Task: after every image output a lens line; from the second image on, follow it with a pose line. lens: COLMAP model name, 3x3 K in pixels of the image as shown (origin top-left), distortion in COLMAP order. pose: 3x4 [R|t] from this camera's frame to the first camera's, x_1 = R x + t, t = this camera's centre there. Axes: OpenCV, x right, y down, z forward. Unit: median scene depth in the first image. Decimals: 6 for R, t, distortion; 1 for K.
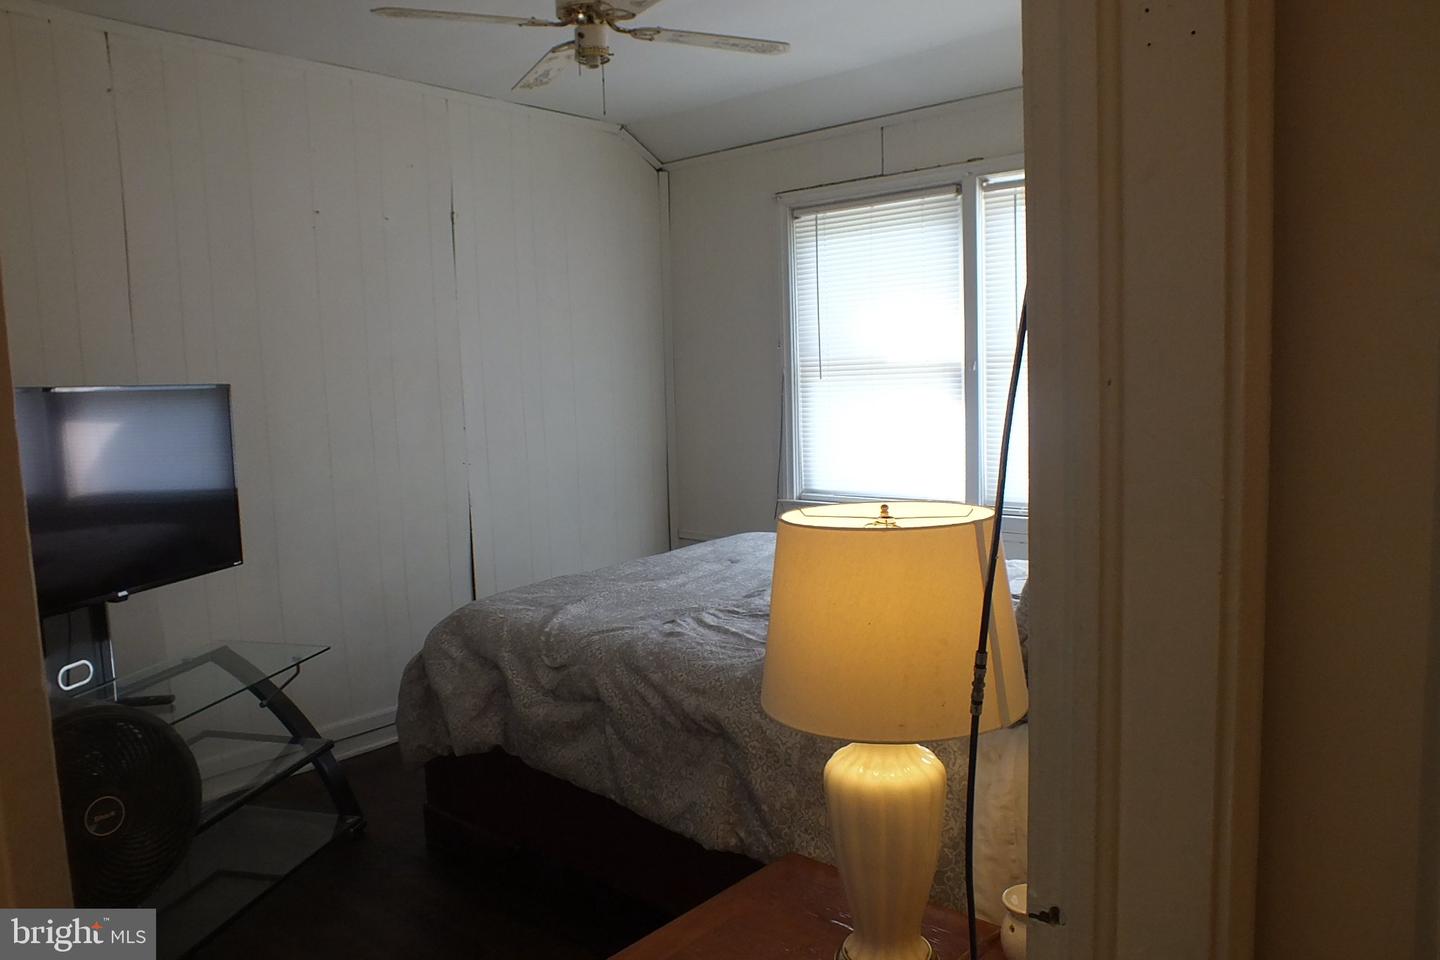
lens RADIAL K [[981.0, 0, 720.0], [0, 981.0, 480.0], [0, 0, 1]] dist [-0.063831, 0.003303]
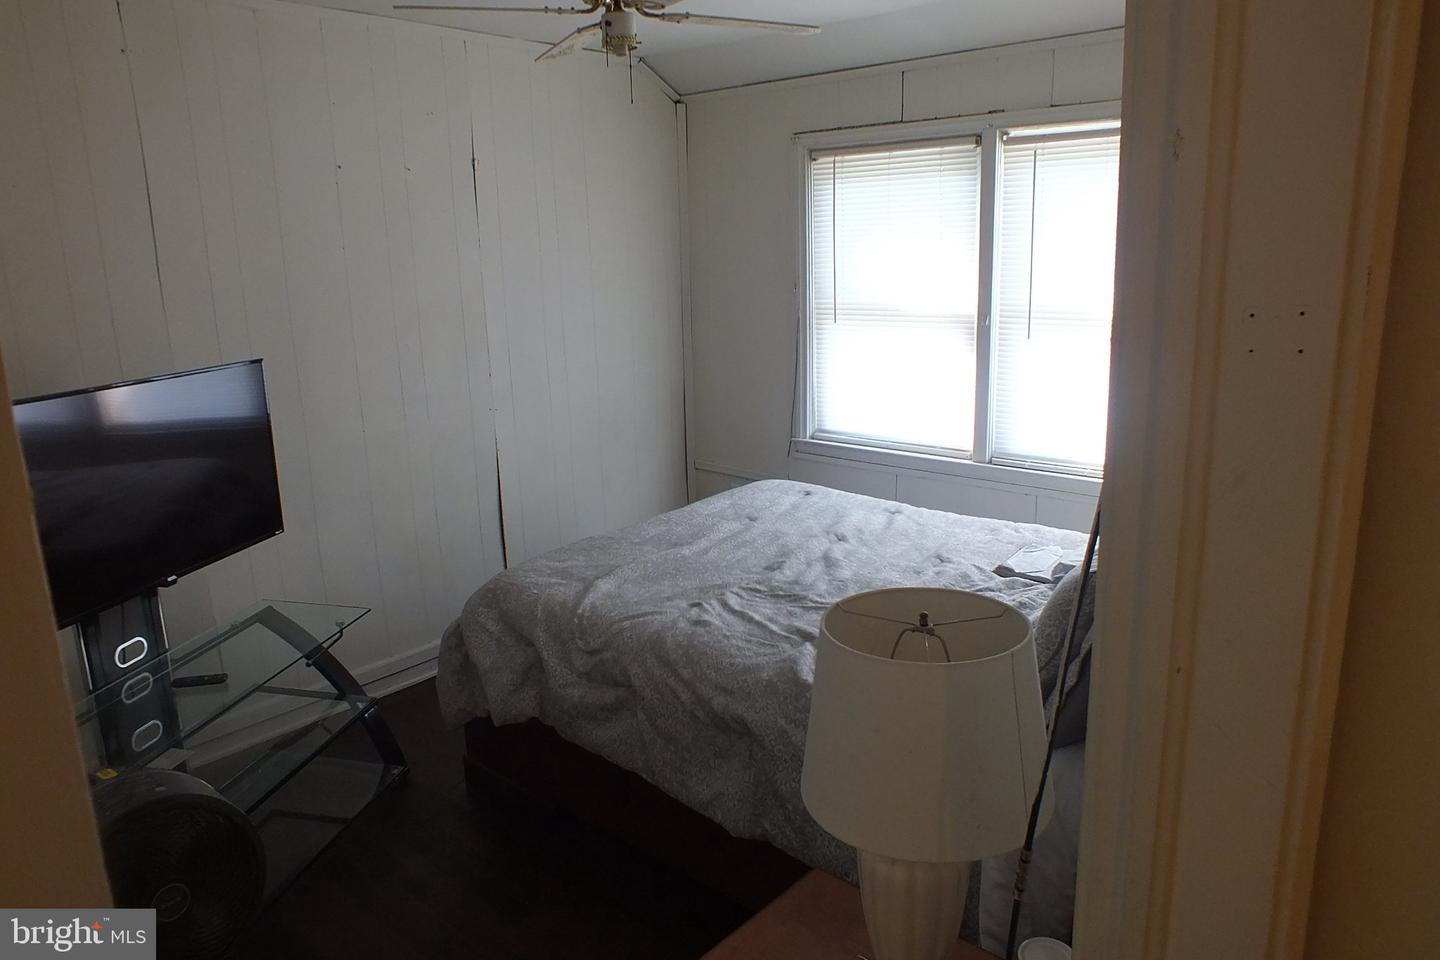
lens RADIAL K [[936.6, 0, 725.9], [0, 936.6, 478.8], [0, 0, 1]] dist [-0.047762, -0.001998]
pose [[0.999966, 0.008299, -0.000247, -0.018619], [-0.008212, 0.992972, 0.118063, -0.101300], [0.001225, -0.118057, 0.993006, 0.014759]]
